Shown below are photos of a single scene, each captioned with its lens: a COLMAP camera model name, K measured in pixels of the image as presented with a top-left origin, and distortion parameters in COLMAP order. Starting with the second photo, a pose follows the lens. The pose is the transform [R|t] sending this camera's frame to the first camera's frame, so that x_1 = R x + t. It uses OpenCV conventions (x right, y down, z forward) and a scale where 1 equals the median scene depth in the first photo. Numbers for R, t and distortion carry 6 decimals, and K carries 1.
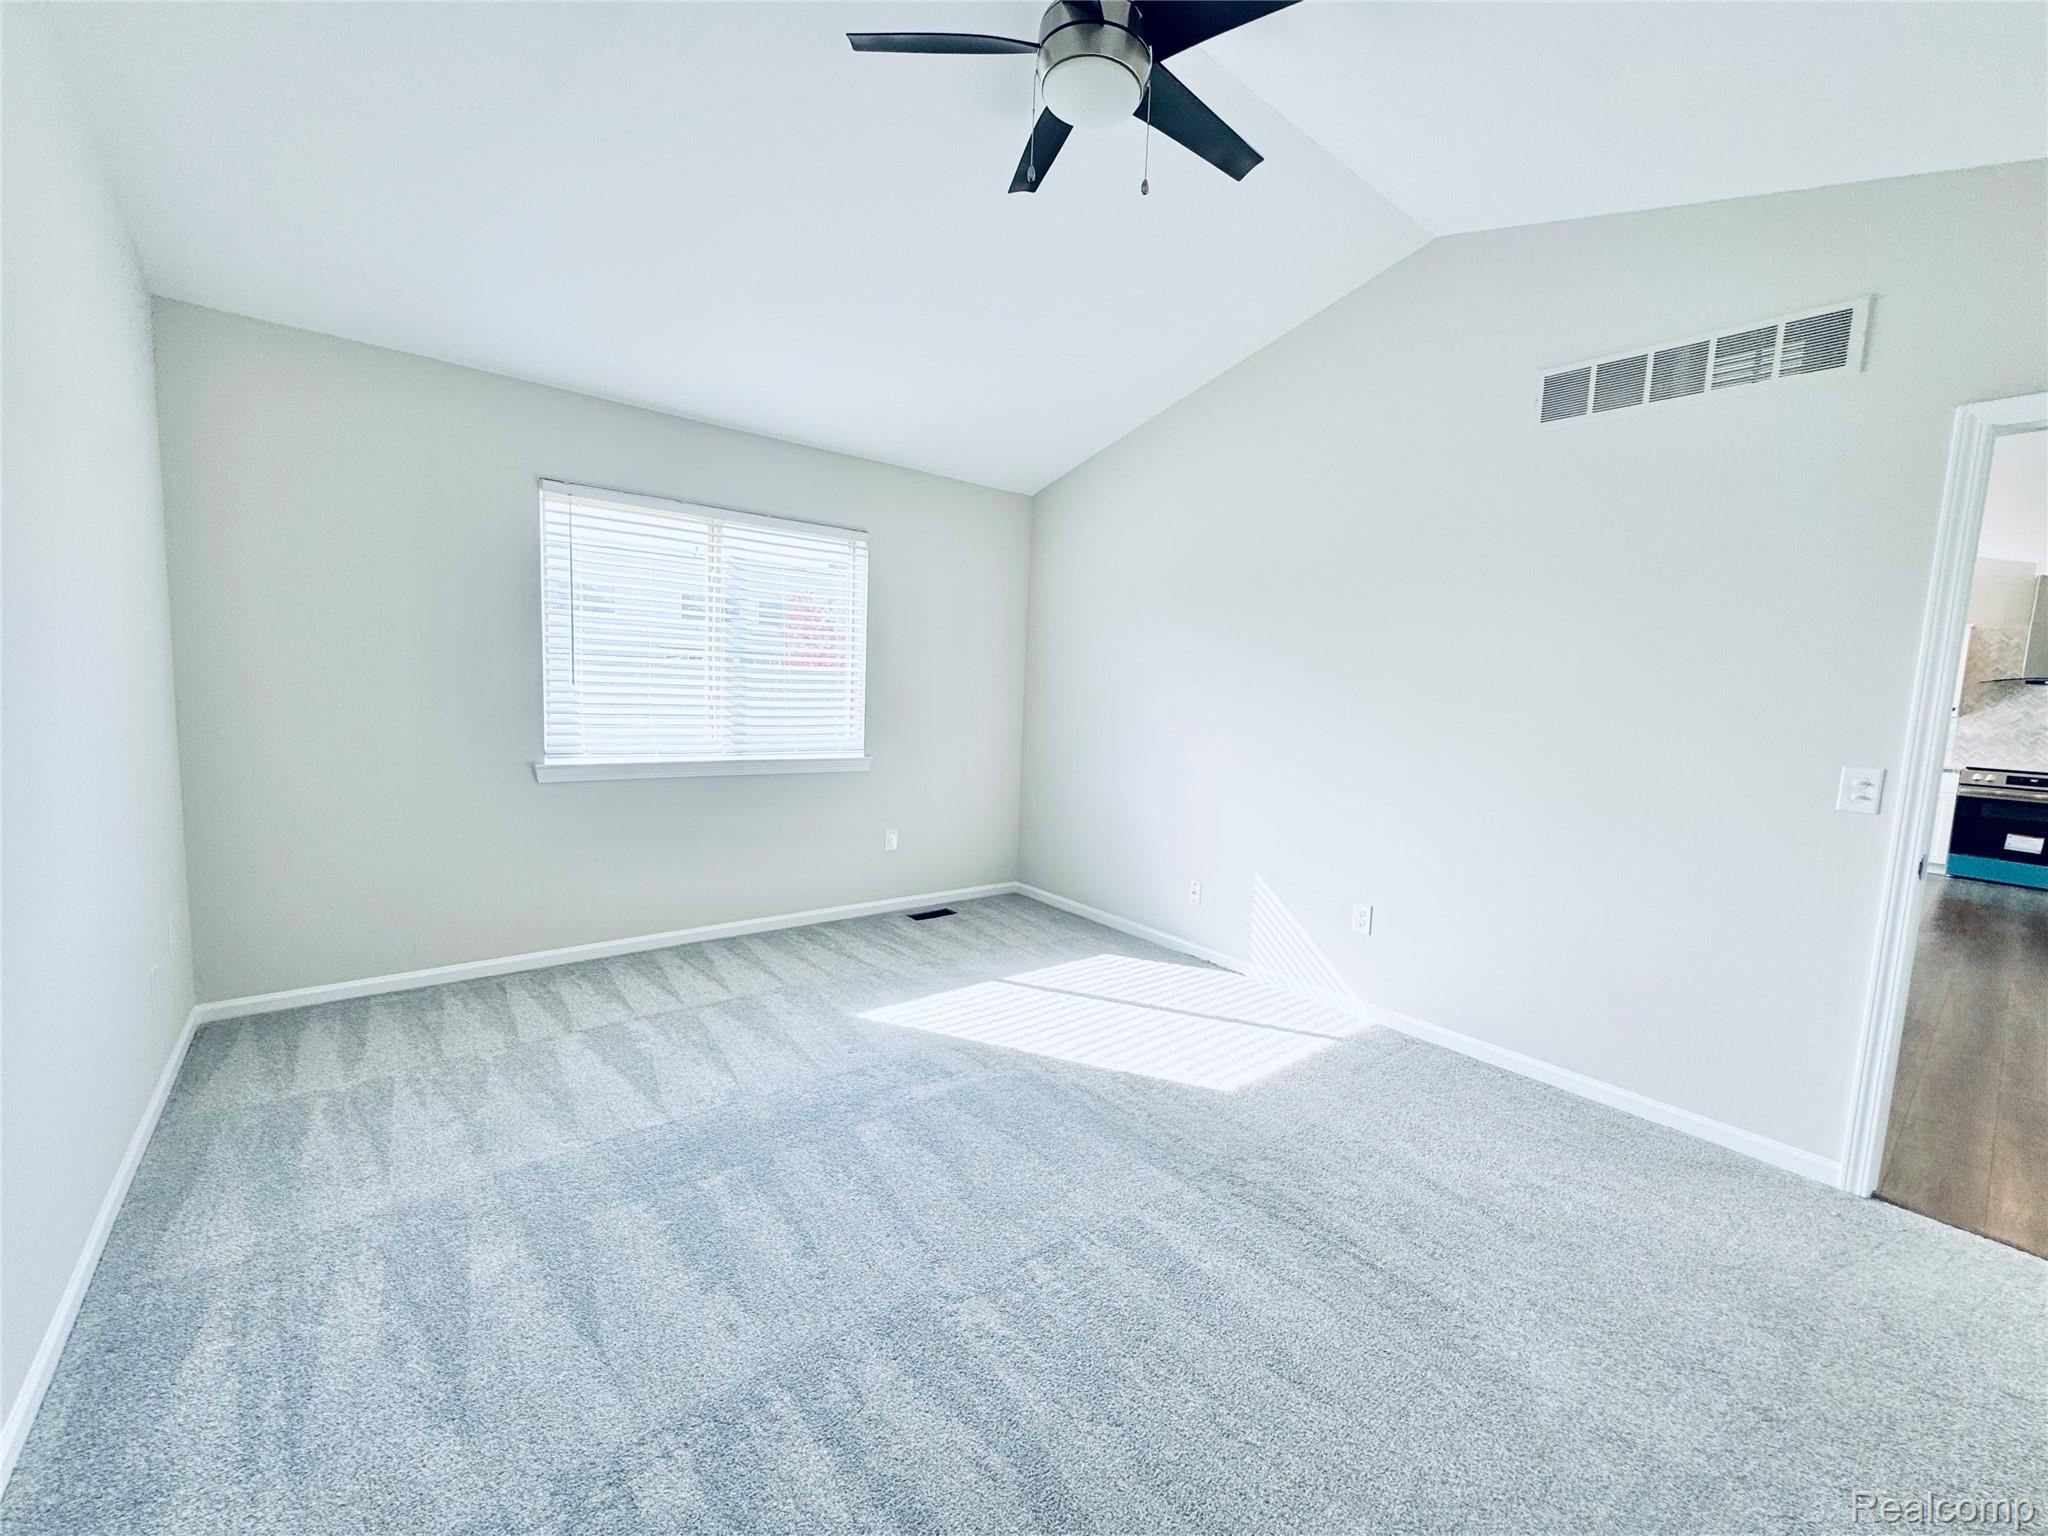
lens RADIAL K [[819.3, 0, 1026.0], [0, 819.3, 767.9], [0, 0, 1]] dist [-0.004686, 0.000929]
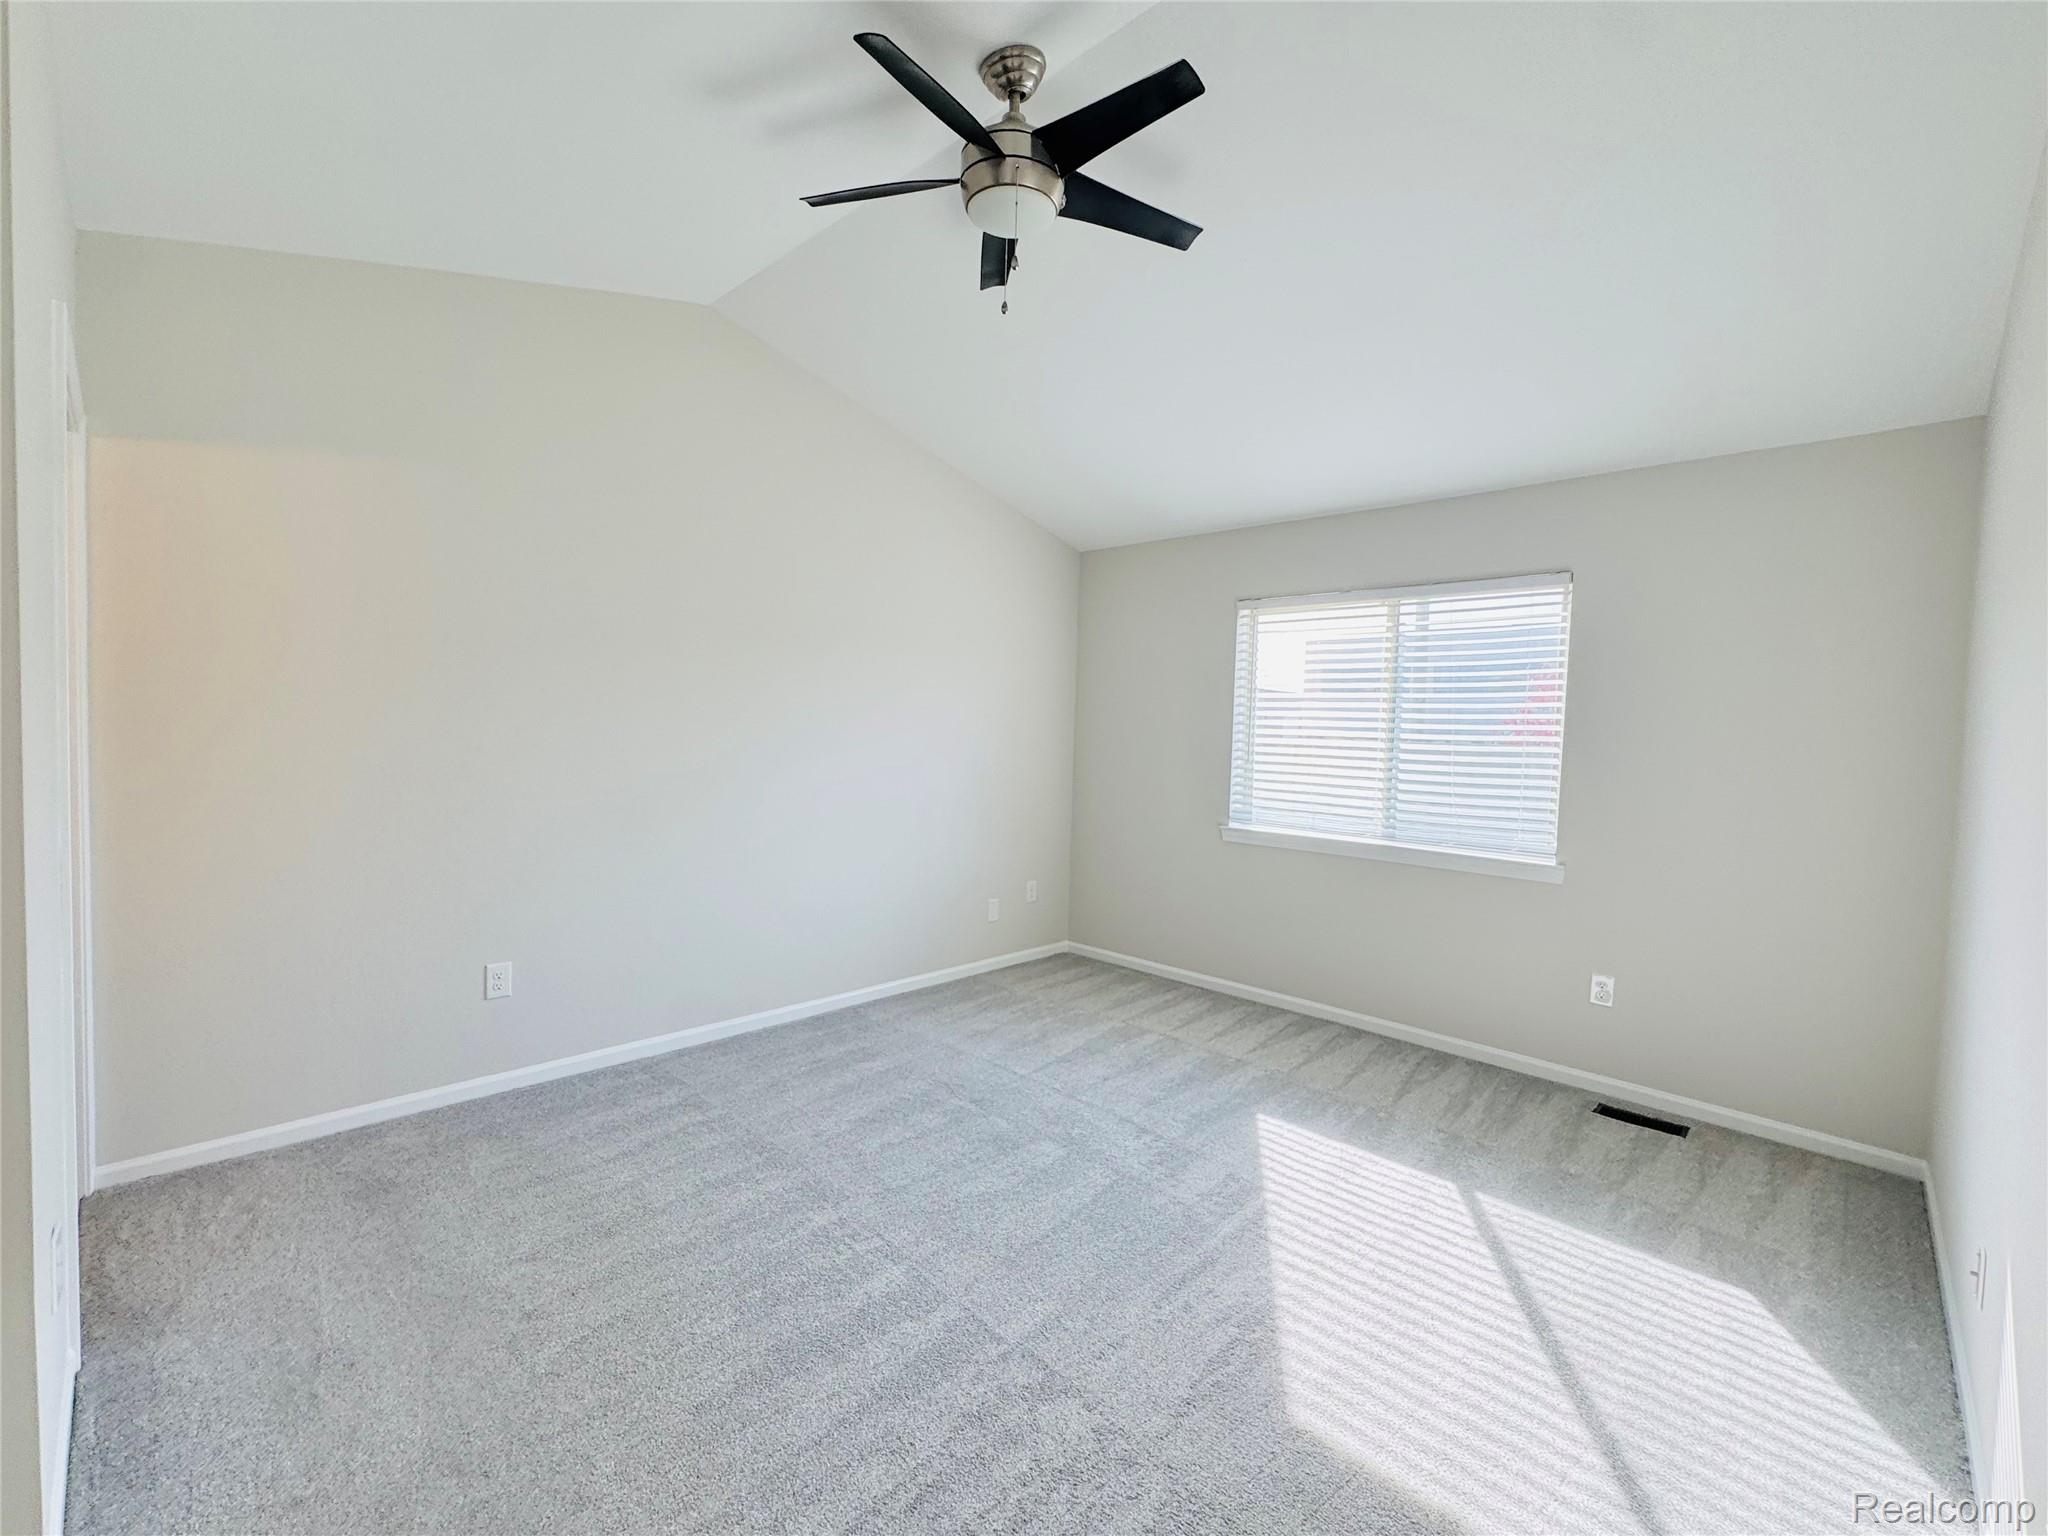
lens RADIAL K [[860.8, 0, 1024.0], [0, 860.8, 768.0], [0, 0, 1]] dist [0.000979, 0.000487]
pose [[0.128934, 0.008136, -0.991620, 0.633687], [-0.128774, 0.991637, -0.008608, -0.038908], [0.983256, 0.128805, 0.128903, 0.490735]]
